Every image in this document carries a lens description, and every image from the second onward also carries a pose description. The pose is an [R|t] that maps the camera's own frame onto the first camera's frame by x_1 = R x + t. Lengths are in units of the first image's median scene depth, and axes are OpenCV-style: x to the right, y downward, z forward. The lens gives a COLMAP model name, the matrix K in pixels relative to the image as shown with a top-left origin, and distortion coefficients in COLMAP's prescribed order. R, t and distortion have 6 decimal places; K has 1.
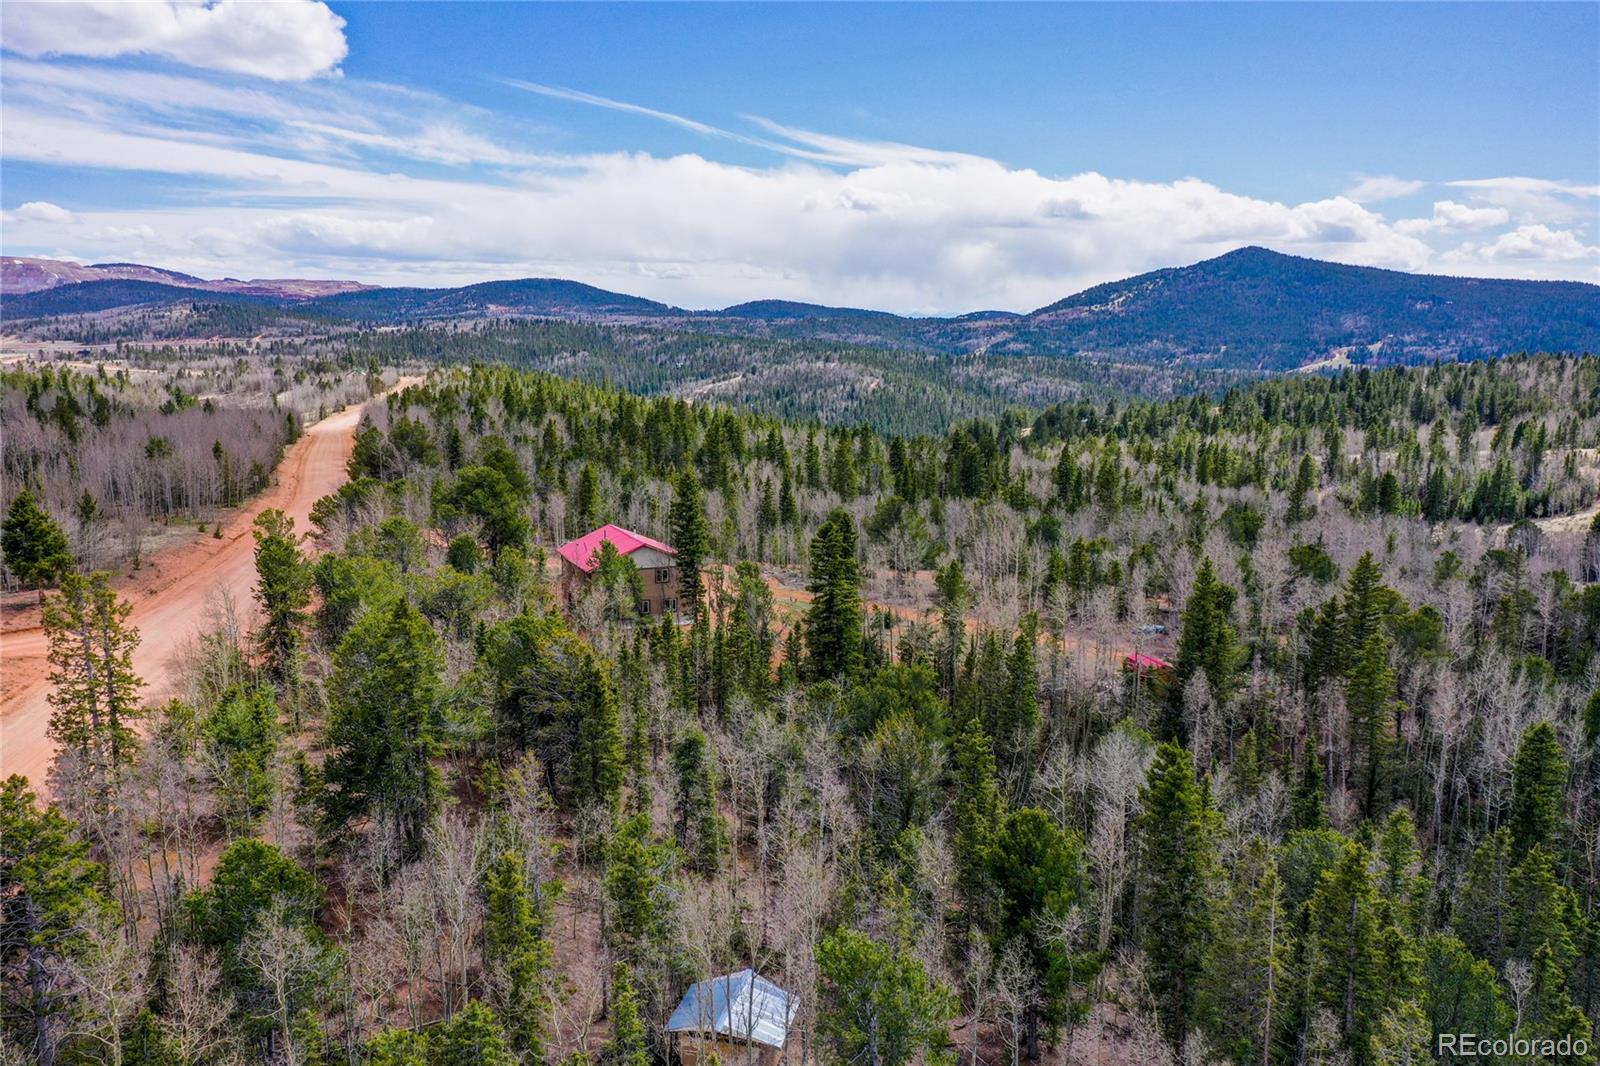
lens RADIAL K [[1251.9, 0, 797.1], [0, 1251.9, 541.4], [0, 0, 1]] dist [-0.006305, 0.009616]
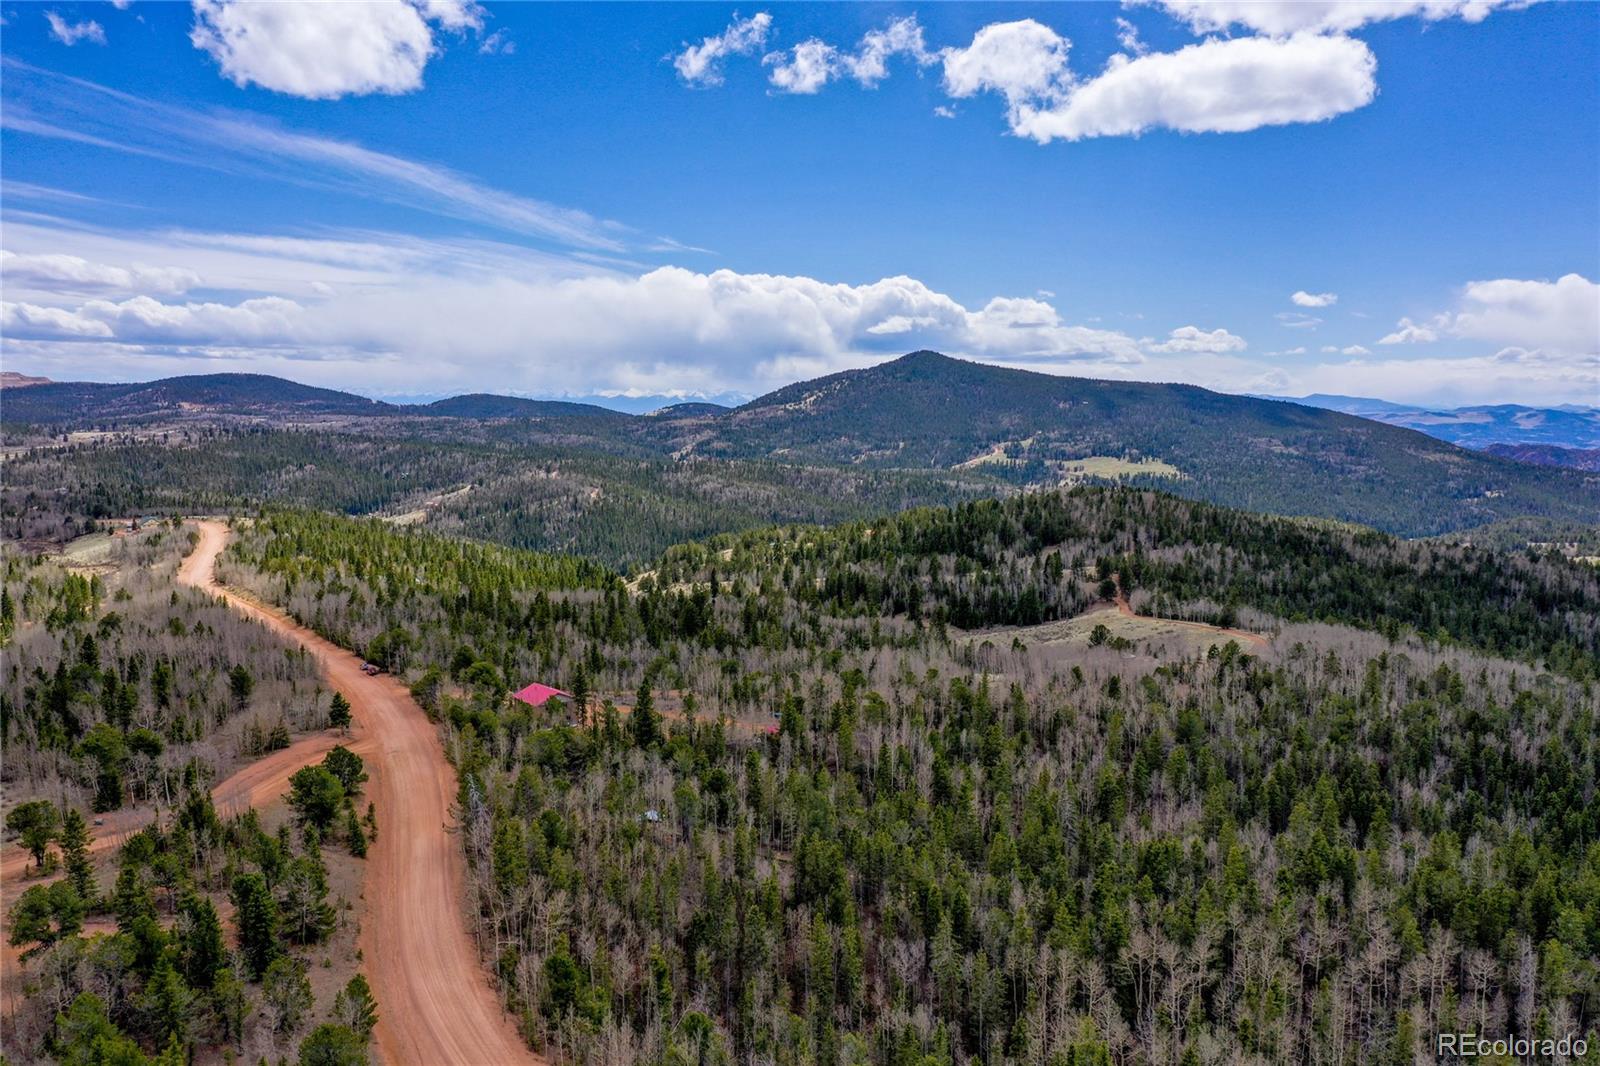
lens RADIAL K [[1294.5, 0, 800.0], [0, 1294.5, 533.0], [0, 0, 1]] dist [0.002541, 0.005041]
pose [[0.973174, -0.028731, 0.228271, -0.049132], [0.043582, 0.997229, -0.060286, -0.028266], [-0.225906, 0.068617, 0.971729, -0.319638]]
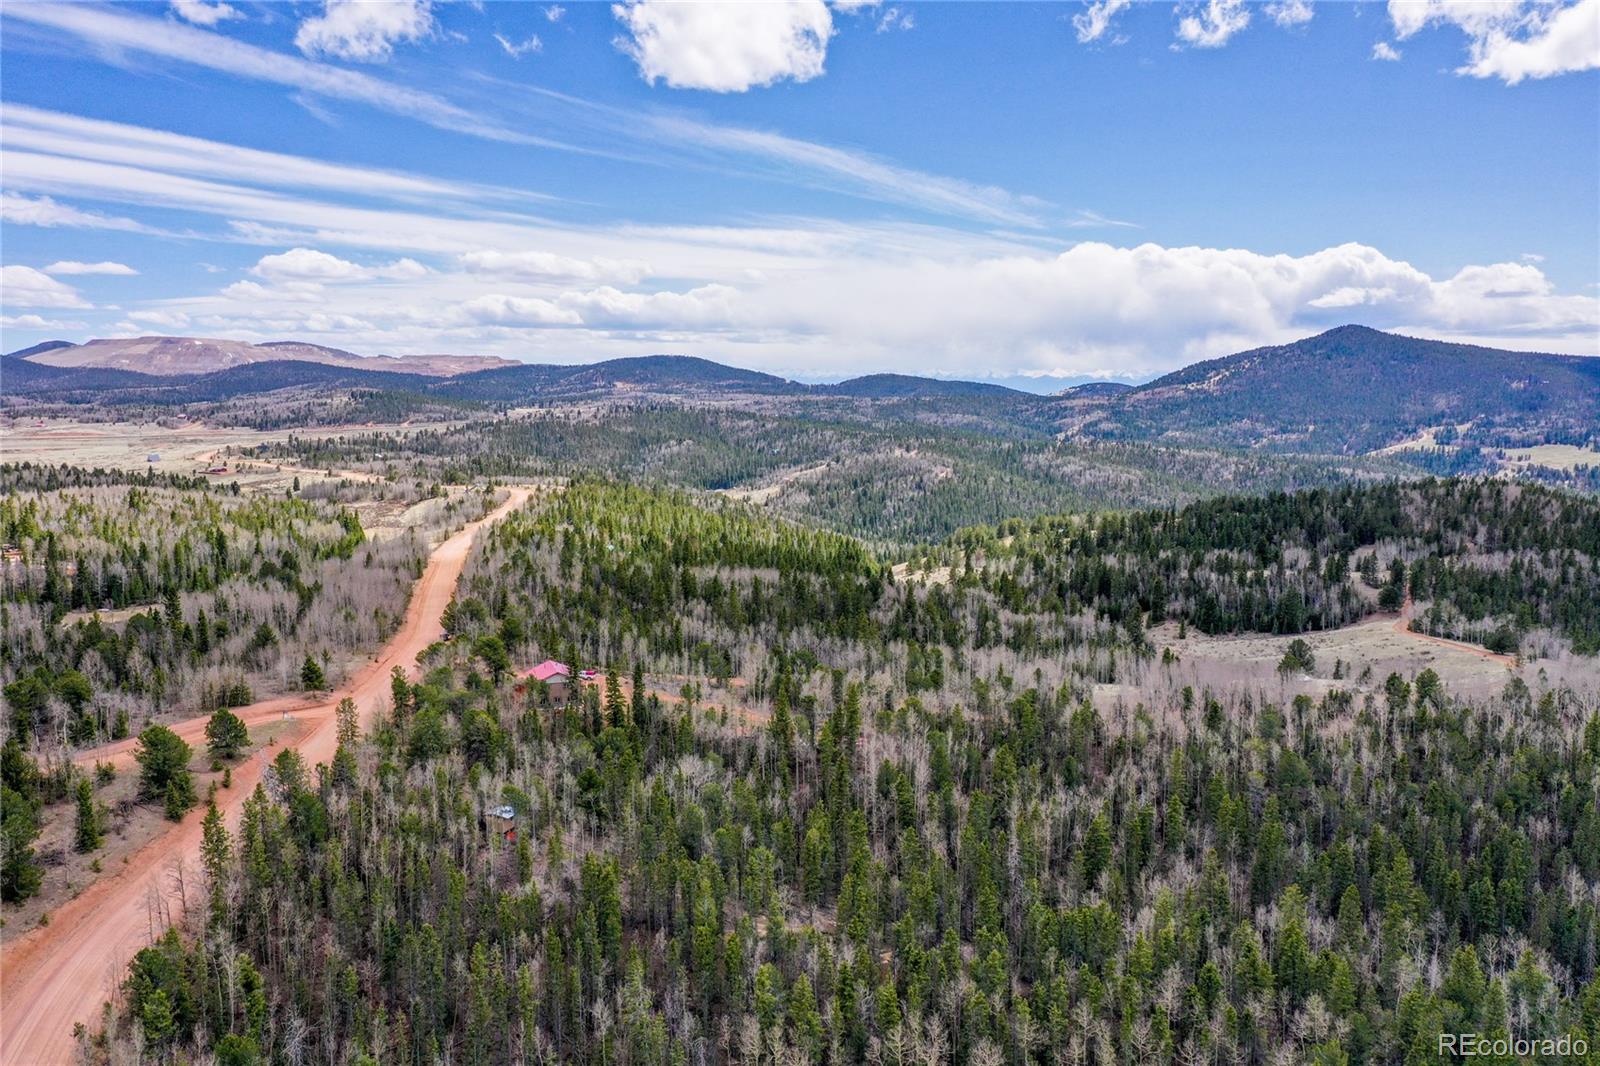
lens RADIAL K [[1285.6, 0, 802.8], [0, 1285.6, 568.3], [0, 0, 1]] dist [0.001199, 0.007139]
pose [[0.994241, 0.009837, -0.106718, 0.122046], [-0.012418, 0.999645, -0.023552, -0.029512], [0.106448, 0.024742, 0.994010, -0.274465]]
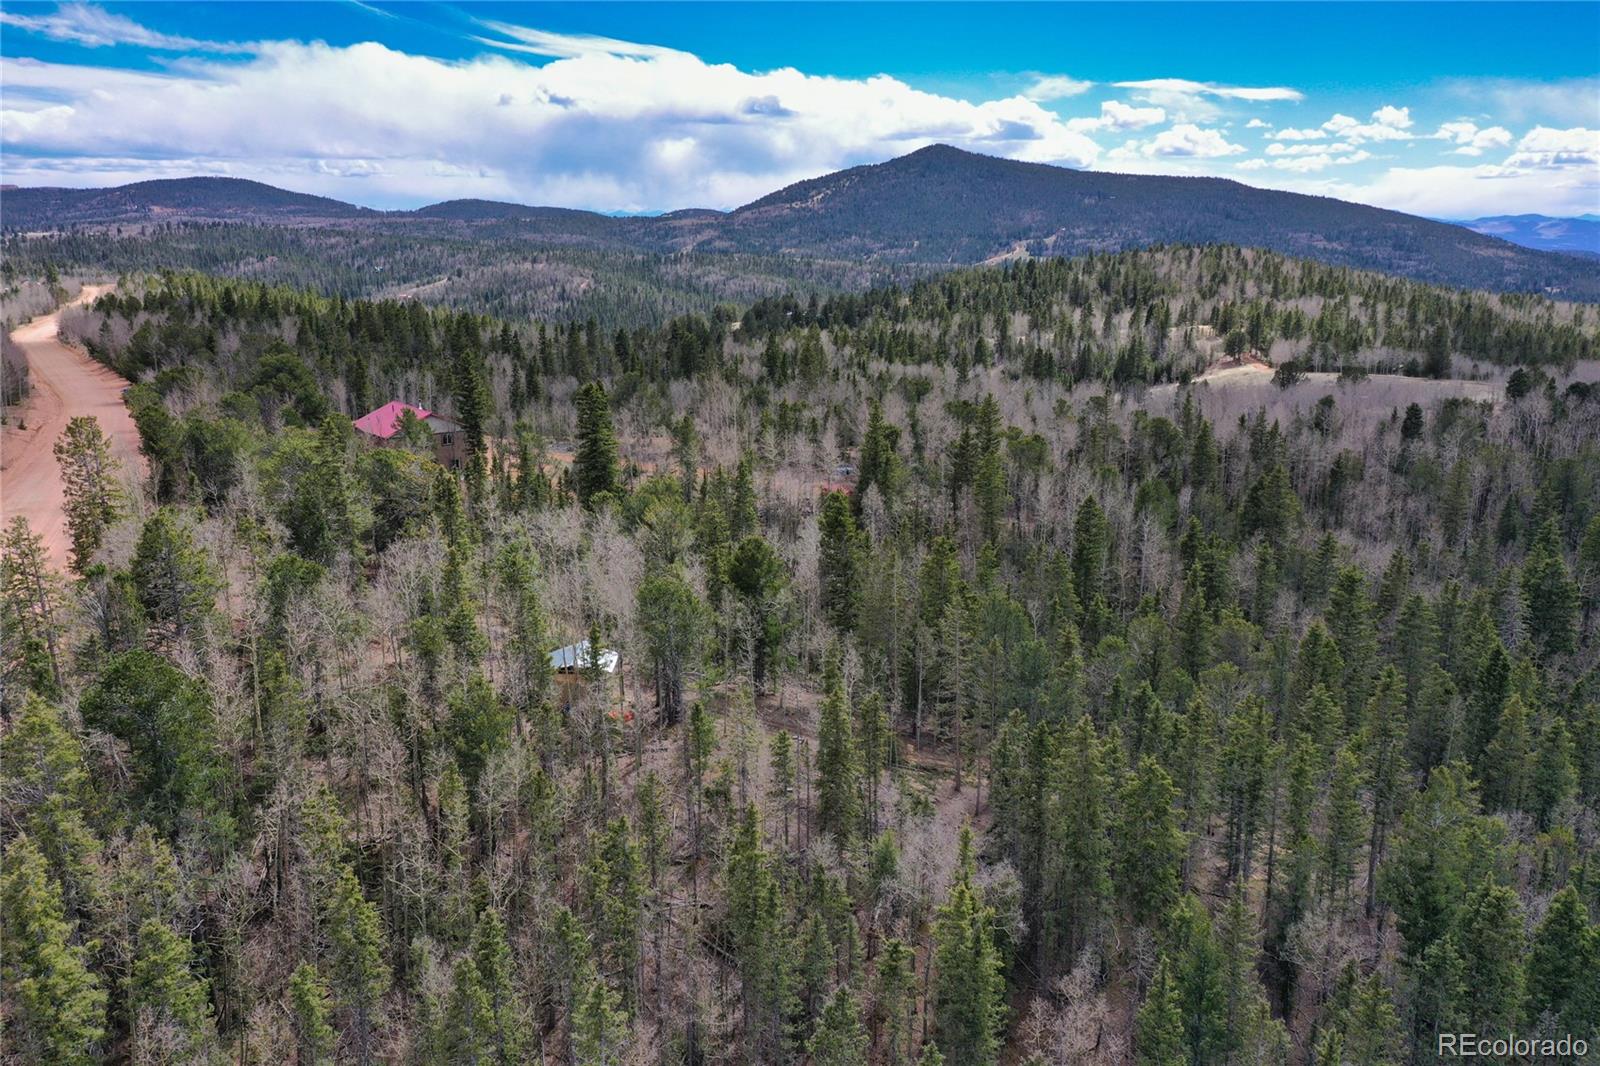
lens RADIAL K [[1251.9, 0, 797.1], [0, 1251.9, 541.4], [0, 0, 1]] dist [-0.006305, 0.009616]
pose [[0.973589, -0.065911, 0.218585, -0.010907], [0.048751, 0.995357, 0.082996, 0.009161], [-0.223041, -0.070148, 0.972282, -0.057041]]
